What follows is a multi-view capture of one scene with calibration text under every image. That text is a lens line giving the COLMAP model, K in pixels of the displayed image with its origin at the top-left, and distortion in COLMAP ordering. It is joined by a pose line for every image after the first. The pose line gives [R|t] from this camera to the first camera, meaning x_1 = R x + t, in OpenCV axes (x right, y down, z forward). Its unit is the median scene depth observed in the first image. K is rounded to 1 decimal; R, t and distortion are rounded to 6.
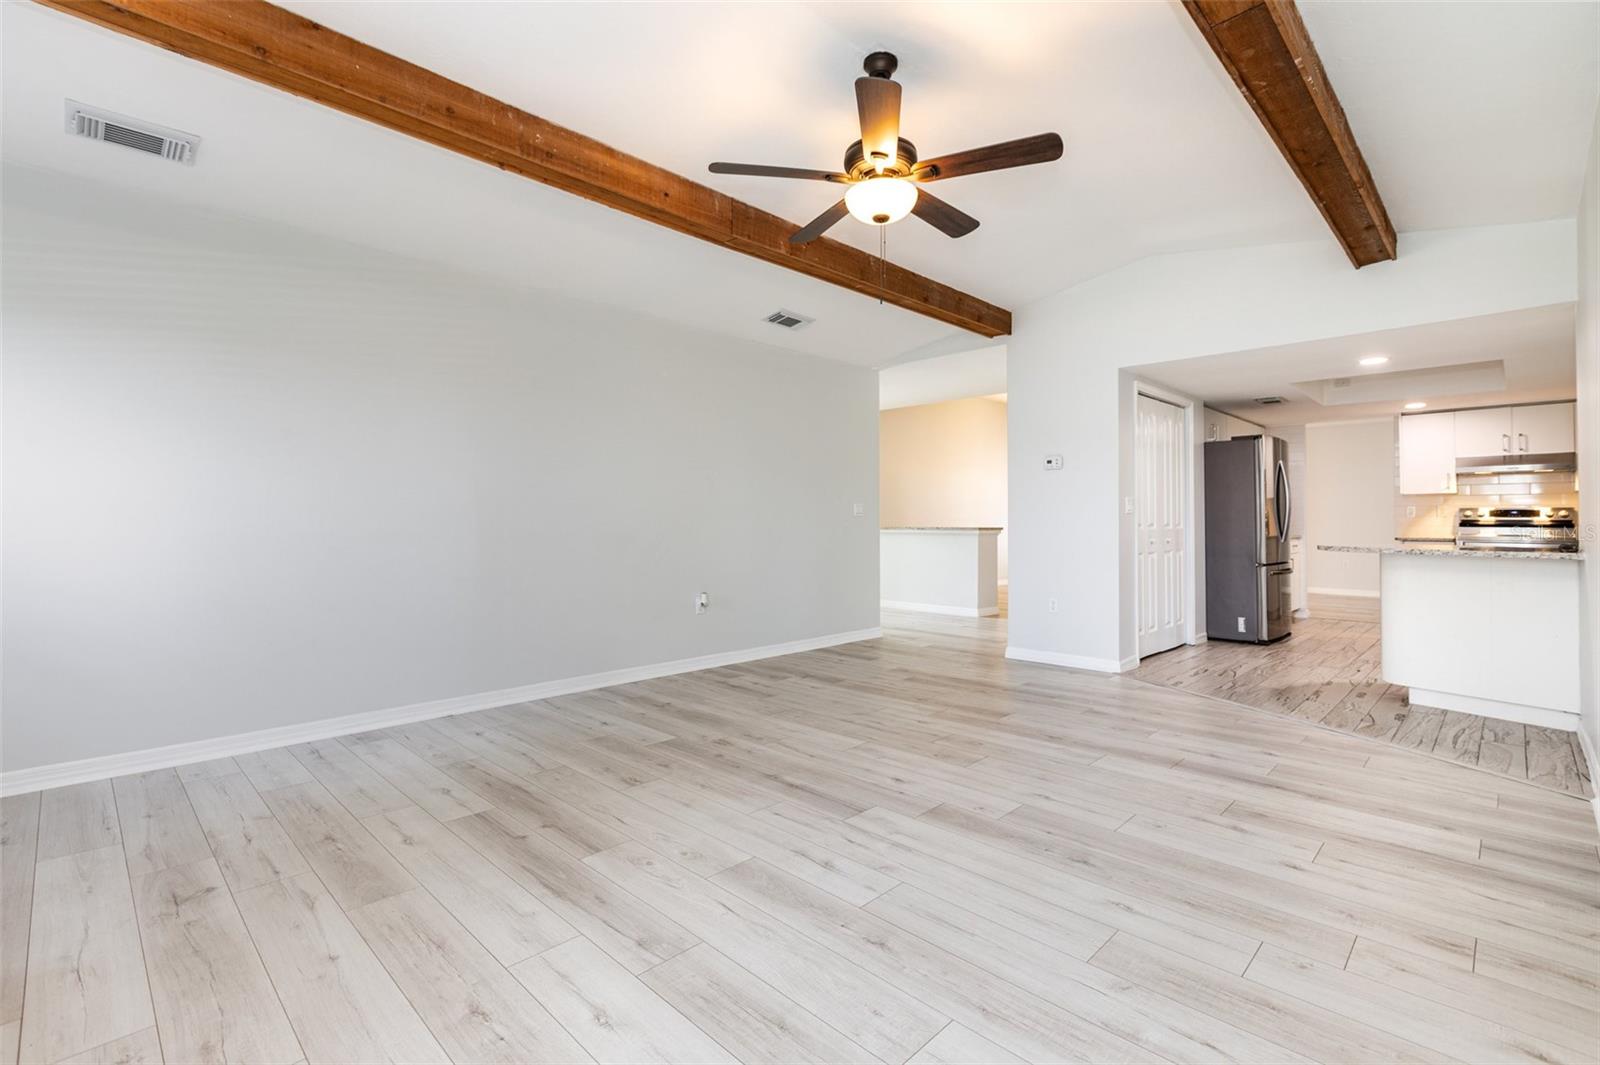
lens RADIAL K [[715.5, 0, 787.8], [0, 715.5, 501.6], [0, 0, 1]] dist [0.001947, -0.002837]
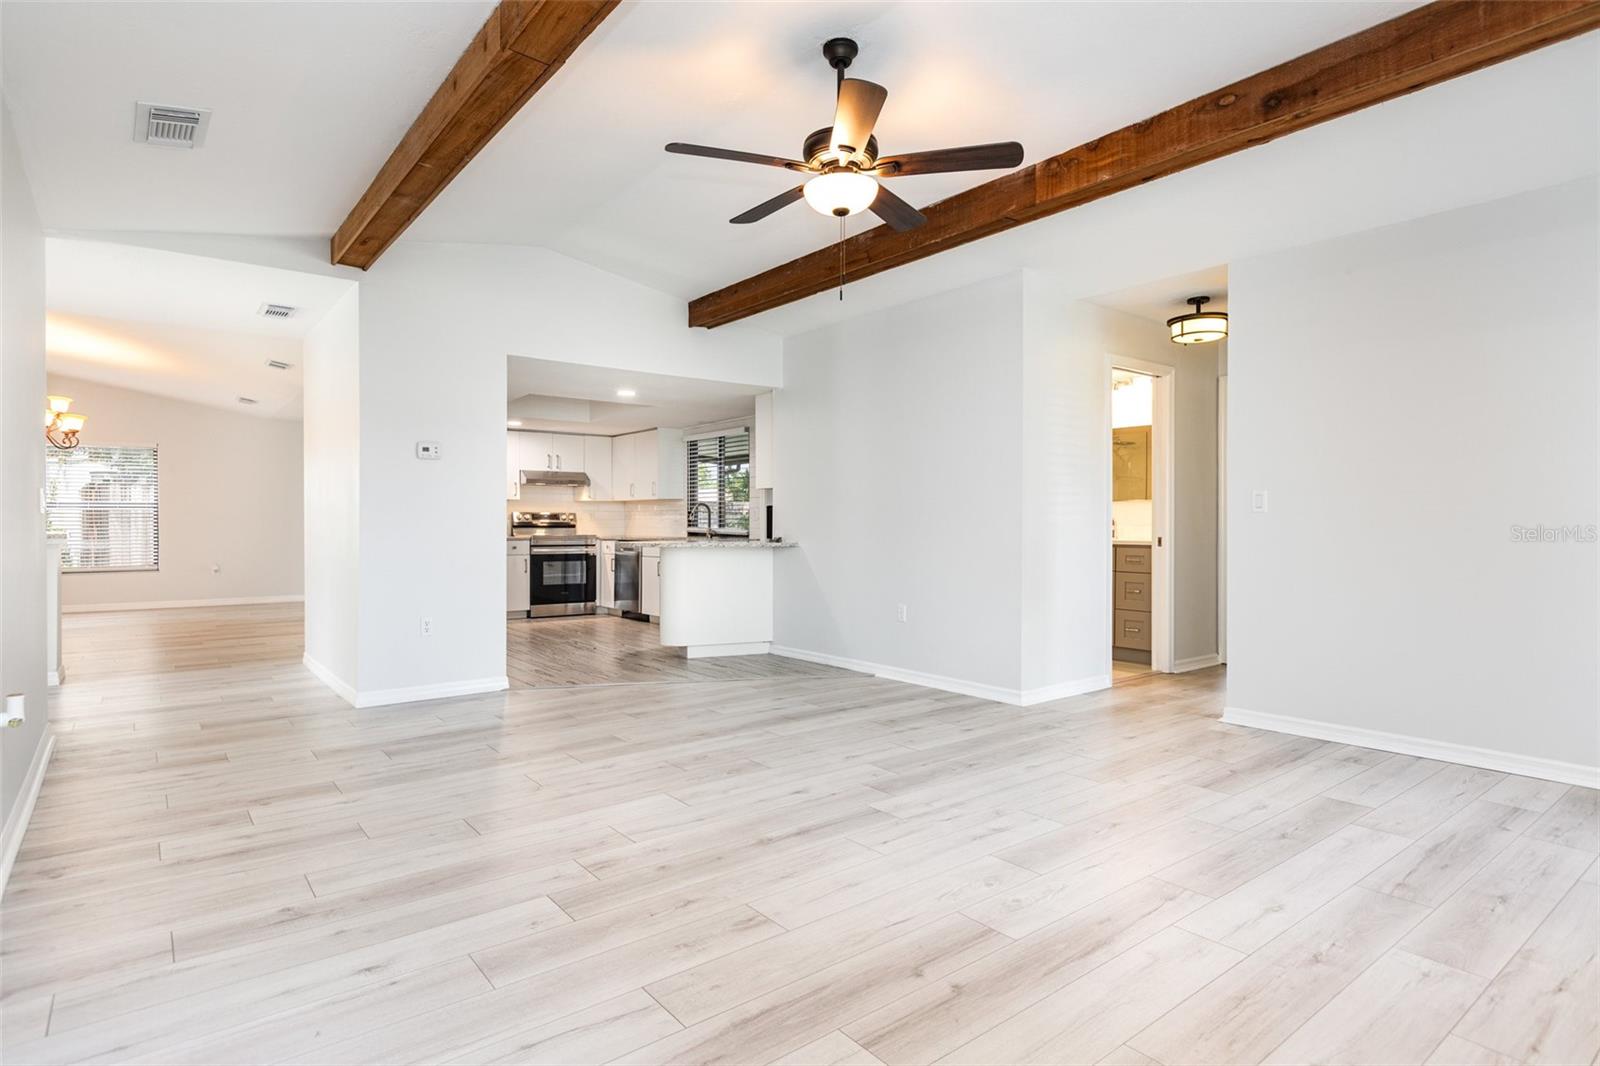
lens RADIAL K [[852.3, 0, 789.3], [0, 852.3, 520.1], [0, 0, 1]] dist [-0.000052, -0.001776]
pose [[0.126343, 0.004177, 0.991978, -0.930413], [-0.026664, 0.999644, -0.000813, 0.024877], [-0.991628, -0.026347, 0.126409, 0.832727]]
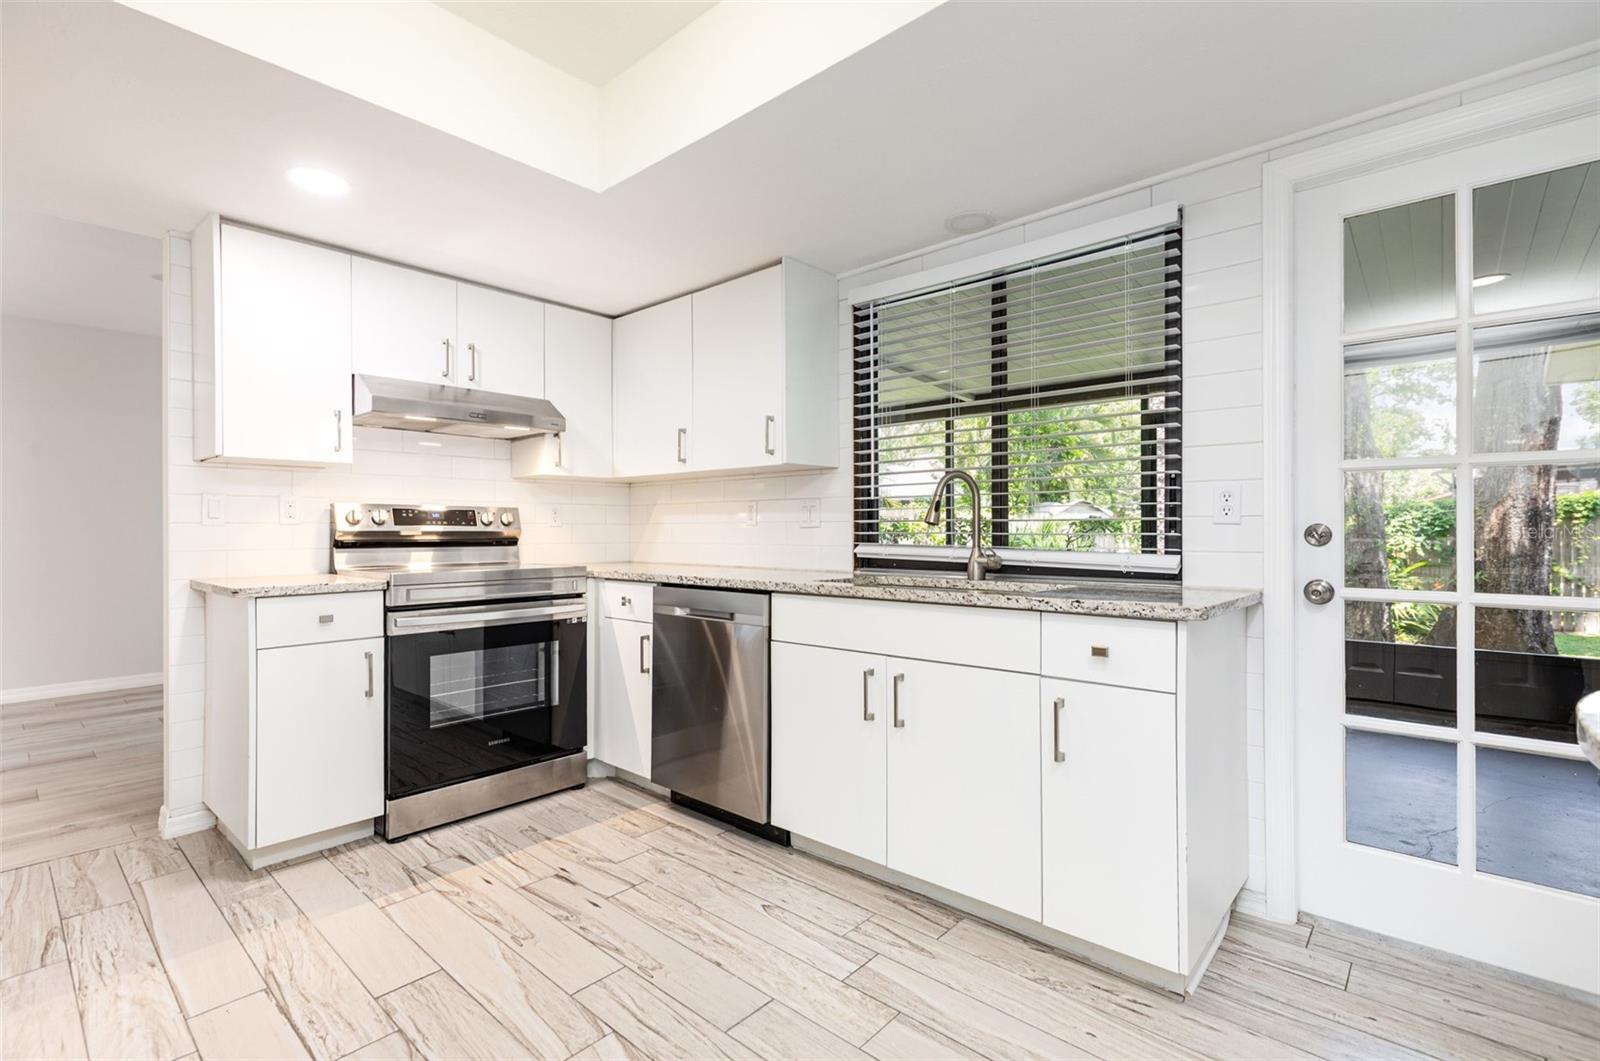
lens RADIAL K [[715.5, 0, 800.1], [0, 715.5, 530.9], [0, 0, 1]] dist [0.001947, -0.002837]
pose [[-0.075796, -0.002938, 0.997119, 1.169881], [-0.023524, 0.999723, 0.001157, 0.041010], [-0.996846, -0.023368, -0.075844, 1.745928]]
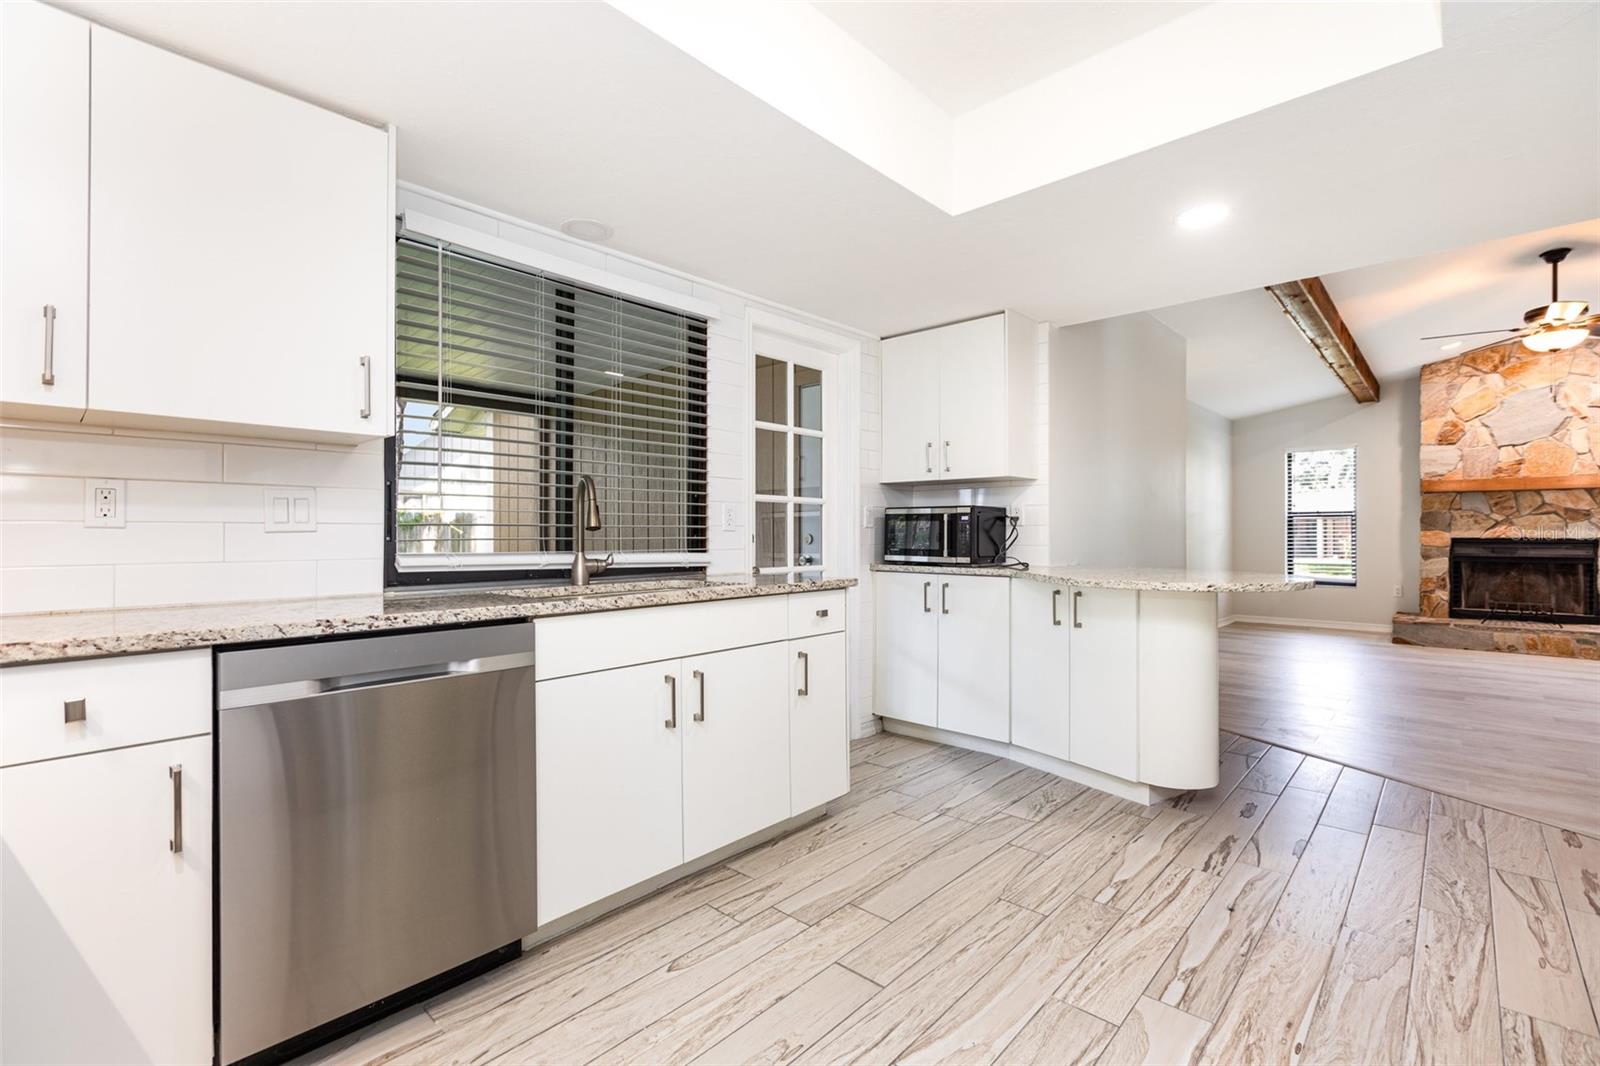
lens RADIAL K [[715.5, 0, 784.3], [0, 715.5, 531.6], [0, 0, 1]] dist [0.001947, -0.002837]
pose [[-0.999218, -0.000191, -0.039536, 1.767350], [0.000889, 0.999627, -0.027289, 0.054860], [0.039527, -0.027302, -0.998845, 2.309417]]
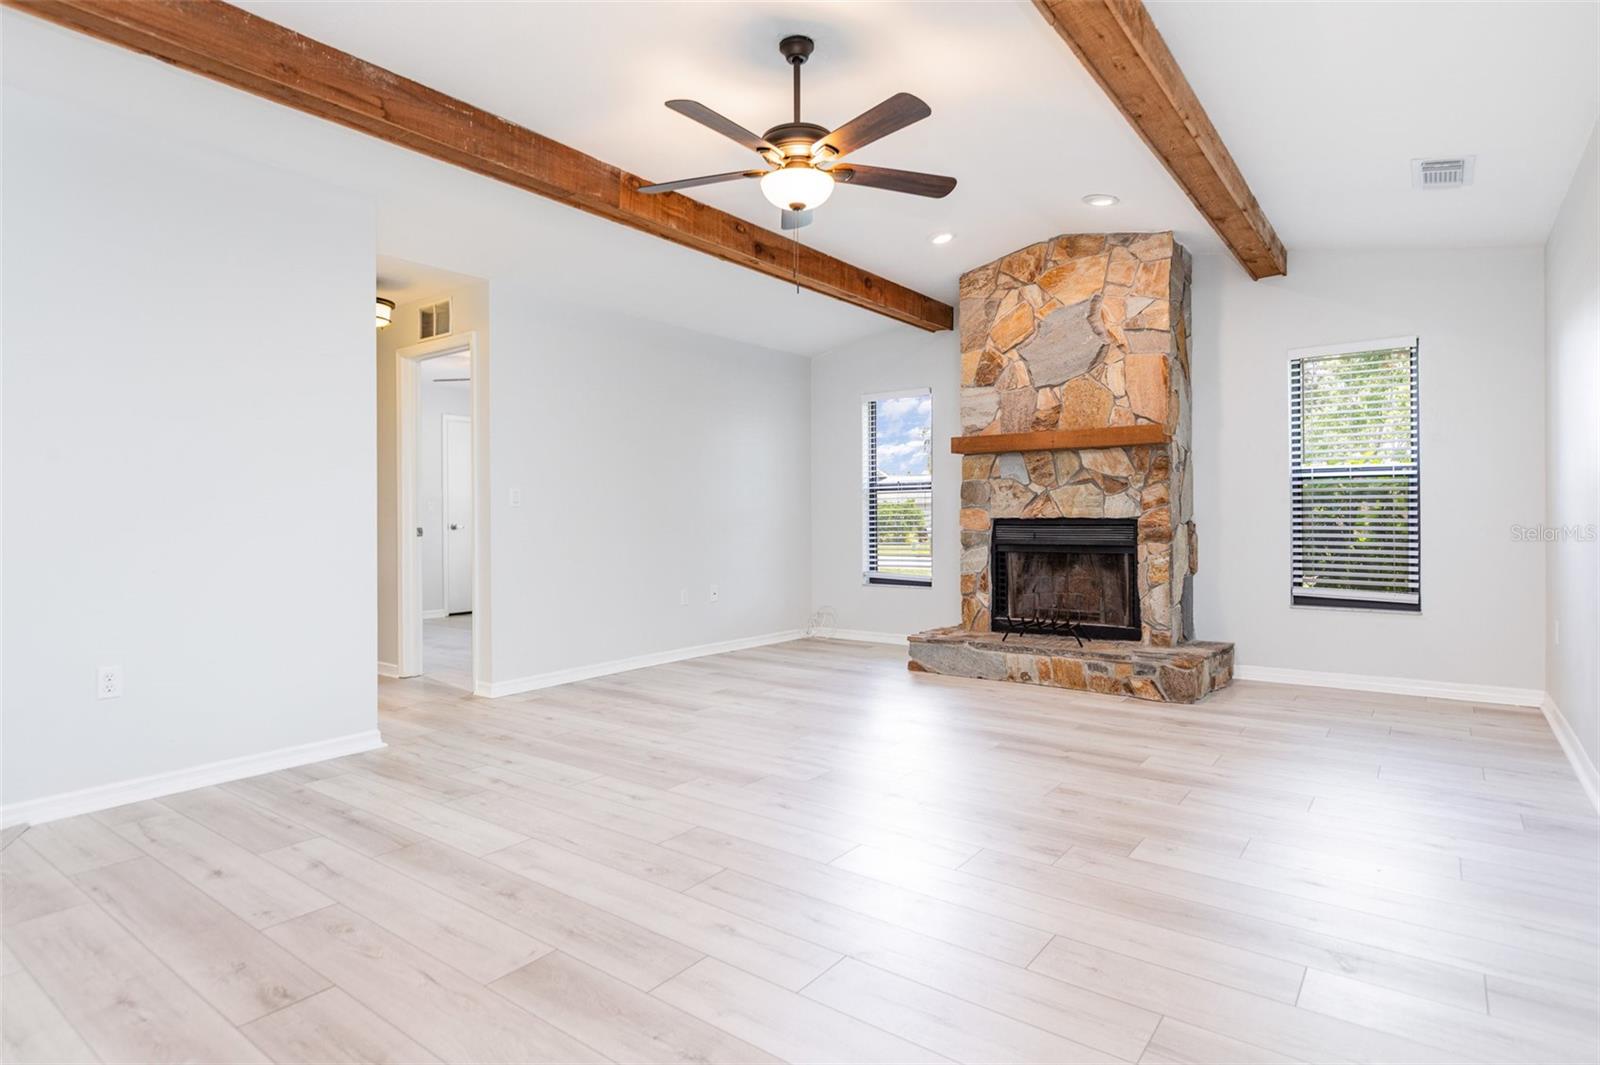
lens RADIAL K [[852.3, 0, 803.1], [0, 852.3, 516.4], [0, 0, 1]] dist [-0.000052, -0.001776]
pose [[-0.988649, 0.005224, -0.150153, 0.272609], [0.009143, 0.999635, -0.025423, 0.054925], [0.149965, -0.026507, -0.988336, 1.950161]]
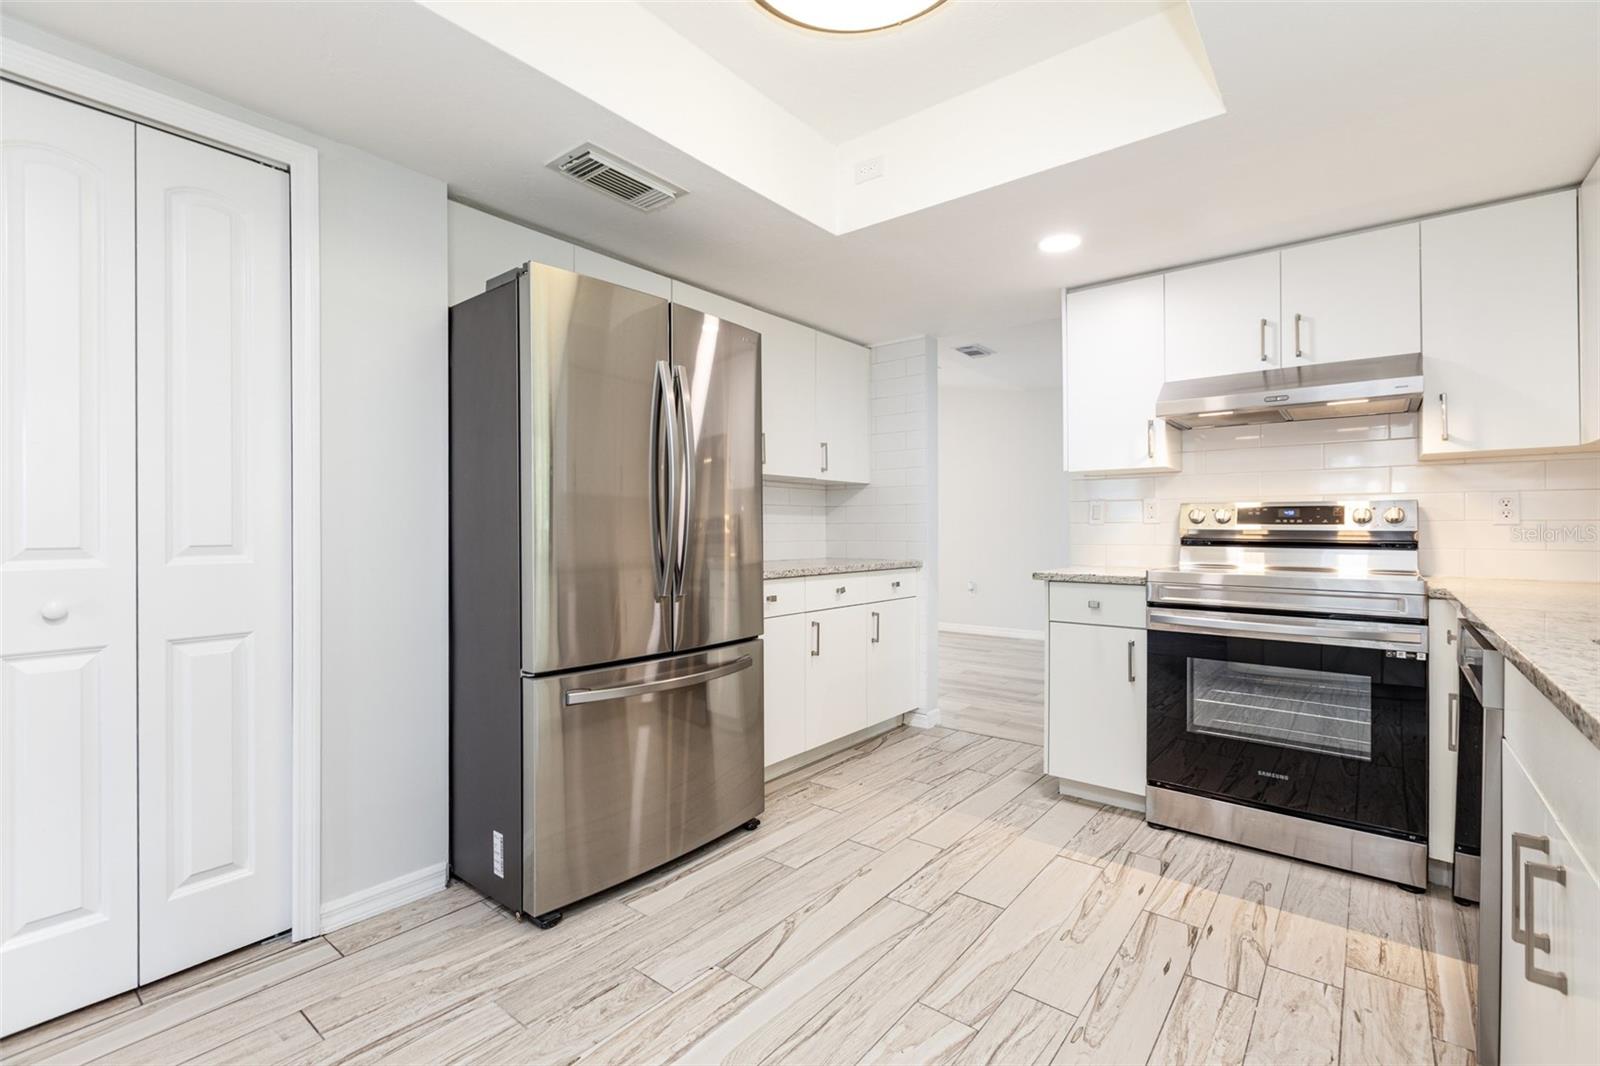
lens RADIAL K [[715.5, 0, 802.5], [0, 715.5, 527.1], [0, 0, 1]] dist [0.001947, -0.002837]
pose [[0.991967, -0.003014, 0.126461, 1.490807], [-0.000146, 0.999688, 0.024975, 0.028415], [-0.126497, -0.024793, 0.991657, 1.356421]]
